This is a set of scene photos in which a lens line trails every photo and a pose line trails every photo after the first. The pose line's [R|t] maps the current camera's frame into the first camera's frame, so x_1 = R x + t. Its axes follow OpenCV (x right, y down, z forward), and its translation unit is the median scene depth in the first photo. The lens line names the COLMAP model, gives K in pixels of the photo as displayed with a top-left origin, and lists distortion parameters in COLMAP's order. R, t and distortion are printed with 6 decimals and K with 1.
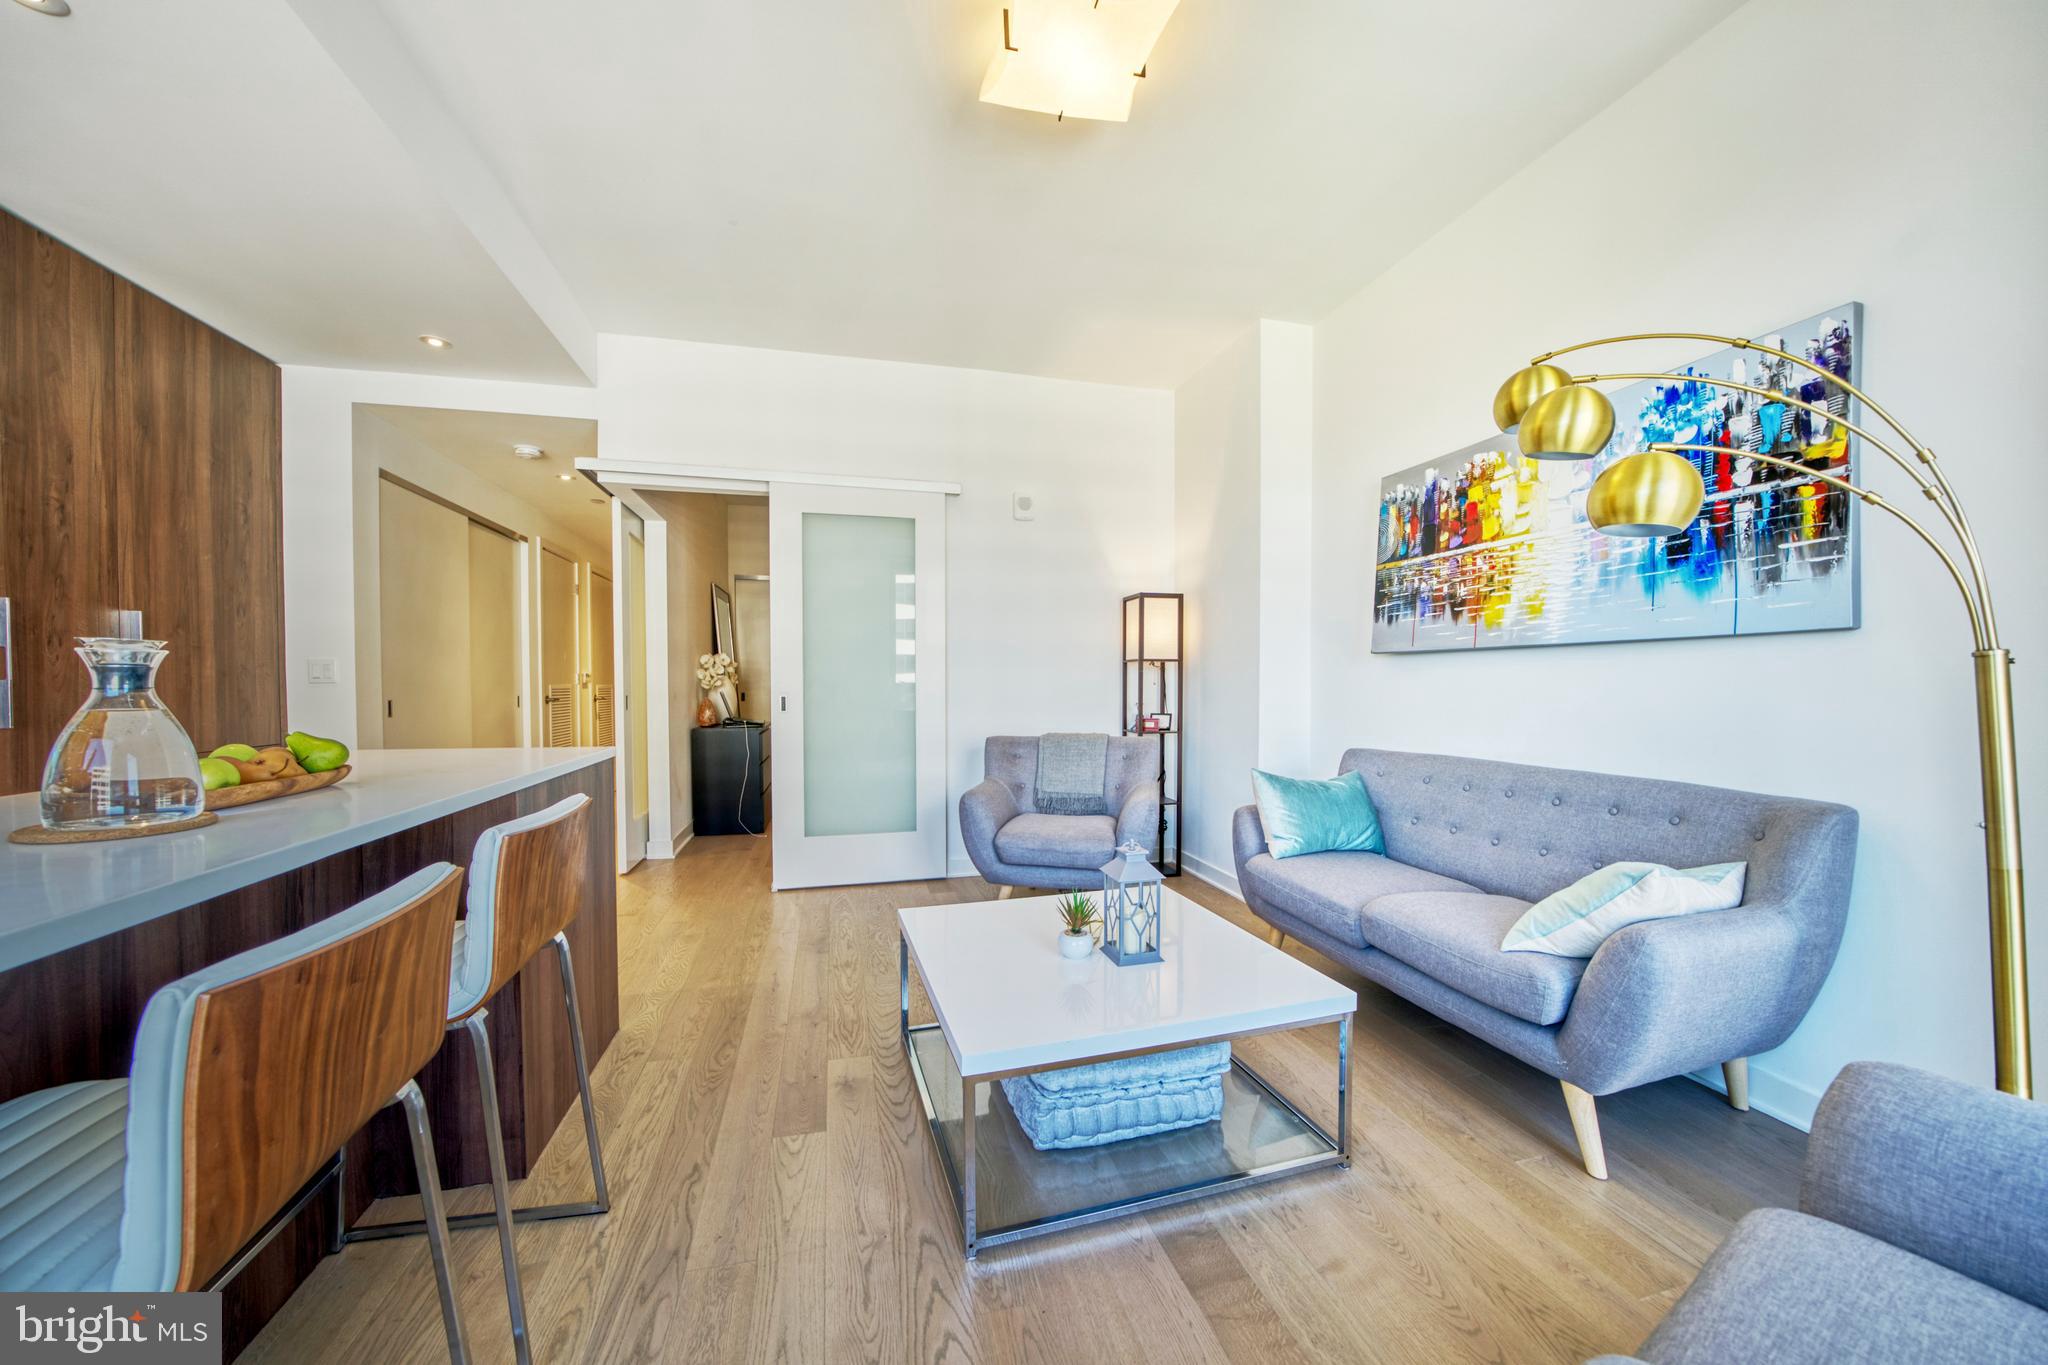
lens RADIAL K [[732.7, 0, 1023.6], [0, 732.7, 705.1], [0, 0, 1]] dist [-0.025702, 0.003589]
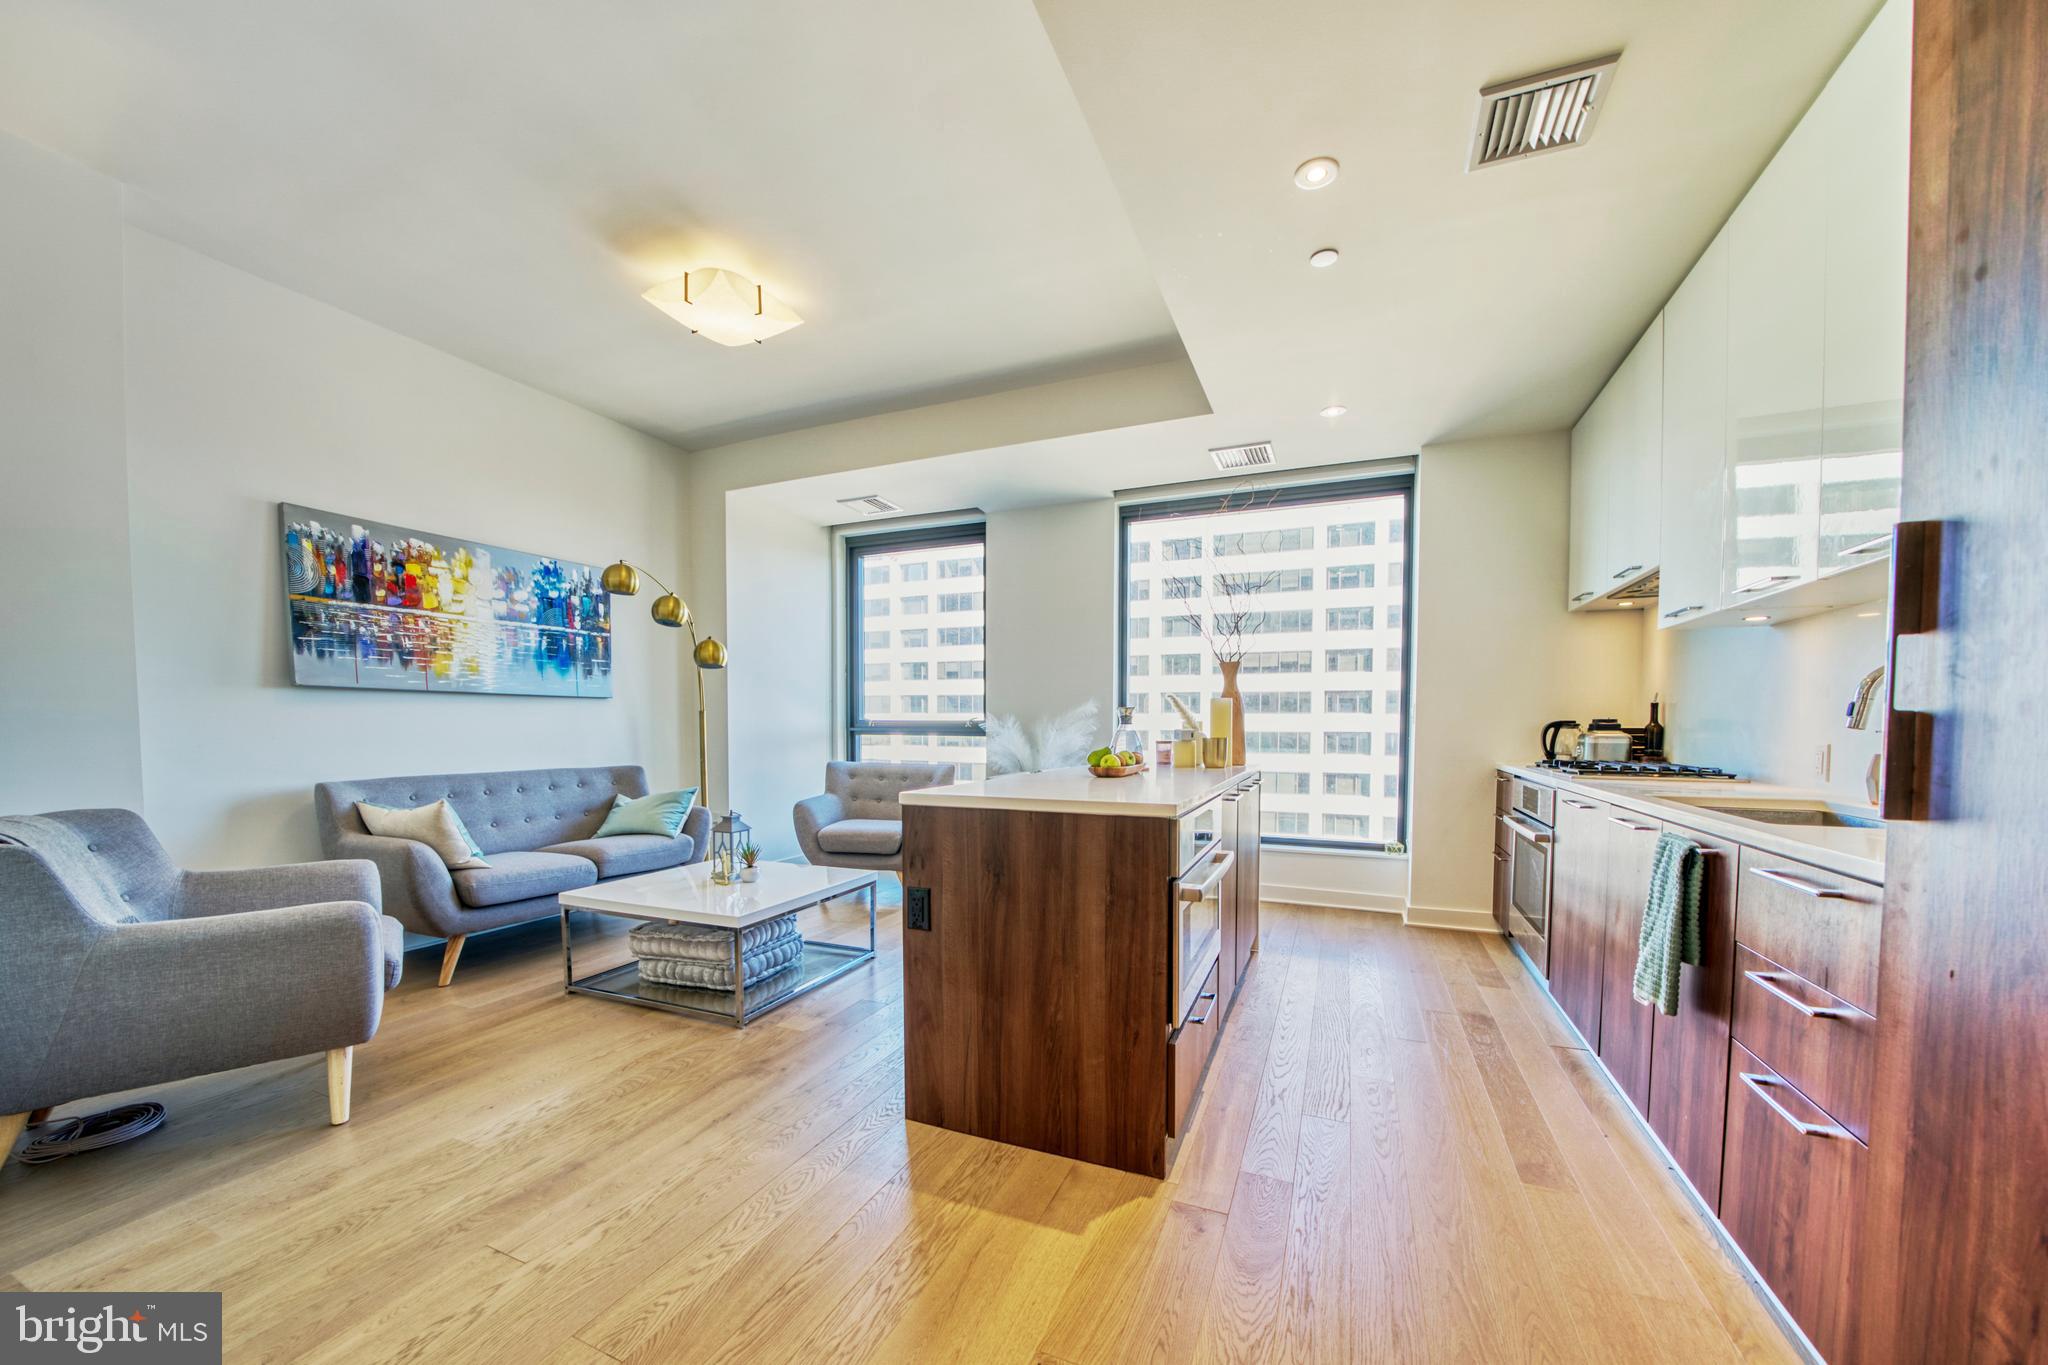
lens RADIAL K [[760.6, 0, 1028.5], [0, 760.6, 758.7], [0, 0, 1]] dist [-0.024153, 0.000840]
pose [[-0.791258, -0.023154, 0.611043, -1.071824], [0.019217, 0.997848, 0.062696, -0.020781], [-0.611180, 0.061351, -0.789110, 1.431814]]
